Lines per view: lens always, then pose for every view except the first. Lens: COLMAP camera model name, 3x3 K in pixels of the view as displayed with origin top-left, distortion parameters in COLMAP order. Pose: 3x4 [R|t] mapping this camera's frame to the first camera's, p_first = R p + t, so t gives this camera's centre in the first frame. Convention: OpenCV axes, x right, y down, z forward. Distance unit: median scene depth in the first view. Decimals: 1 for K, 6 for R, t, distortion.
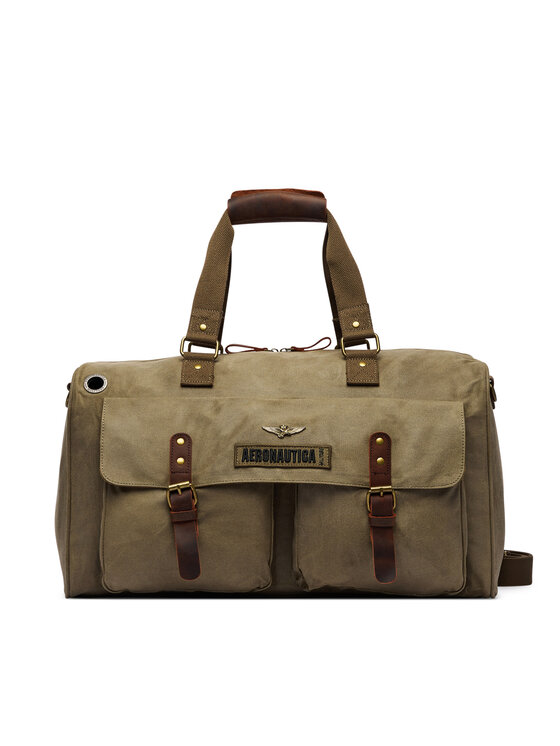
lens RADIAL K [[1140.2, 0, 280.0], [0, 1140.2, 373.0], [0, 0, 1]] dist [-0.450414, 0.048802]
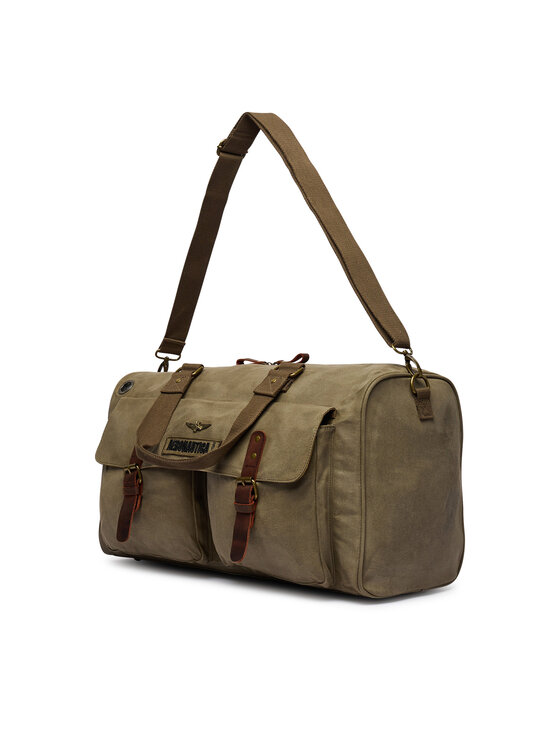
lens RADIAL K [[1140.2, 0, 280.0], [0, 1140.2, 373.0], [0, 0, 1]] dist [-0.450414, 0.048802]
pose [[0.815928, 0.010935, -0.578050, 0.764101], [-0.034798, 0.998937, -0.030221, 0.027824], [0.577105, 0.044773, 0.815442, 0.075251]]
